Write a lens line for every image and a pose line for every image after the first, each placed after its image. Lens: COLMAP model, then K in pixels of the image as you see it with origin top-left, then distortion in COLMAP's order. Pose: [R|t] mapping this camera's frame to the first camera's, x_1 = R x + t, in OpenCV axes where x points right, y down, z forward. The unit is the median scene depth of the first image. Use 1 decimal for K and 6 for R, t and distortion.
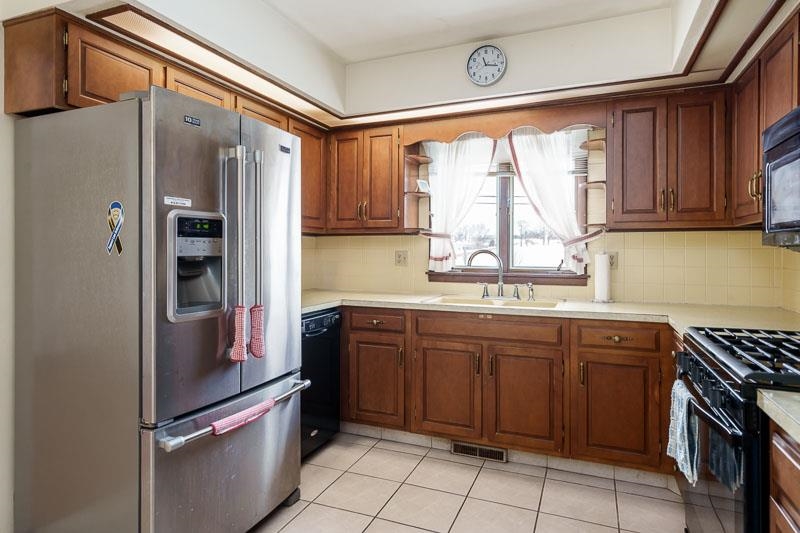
lens RADIAL K [[469.5, 0, 400.7], [0, 469.5, 248.7], [0, 0, 1]] dist [0.007319, 0.001833]
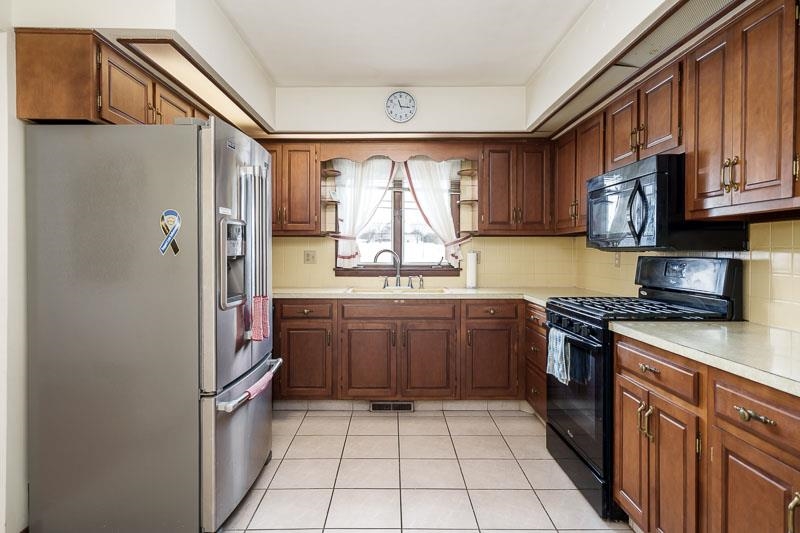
lens RADIAL K [[463.4, 0, 396.1], [0, 463.4, 253.3], [0, 0, 1]] dist [0.004105, 0.000548]
pose [[0.923072, -0.003560, 0.384611, -0.314600], [-0.001329, 0.999922, 0.012445, -0.003568], [-0.384625, -0.011999, 0.922995, -0.170967]]
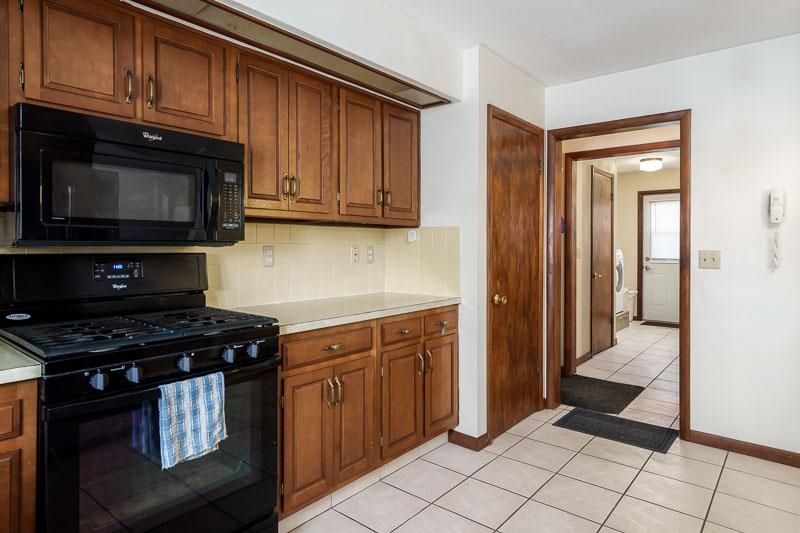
lens RADIAL K [[469.5, 0, 400.7], [0, 469.5, 248.7], [0, 0, 1]] dist [0.007319, 0.001833]
pose [[-0.952818, -0.006760, 0.303466, -0.076669], [-0.007511, 0.999971, -0.001305, 0.004826], [-0.303448, -0.003523, -0.952841, 0.988359]]
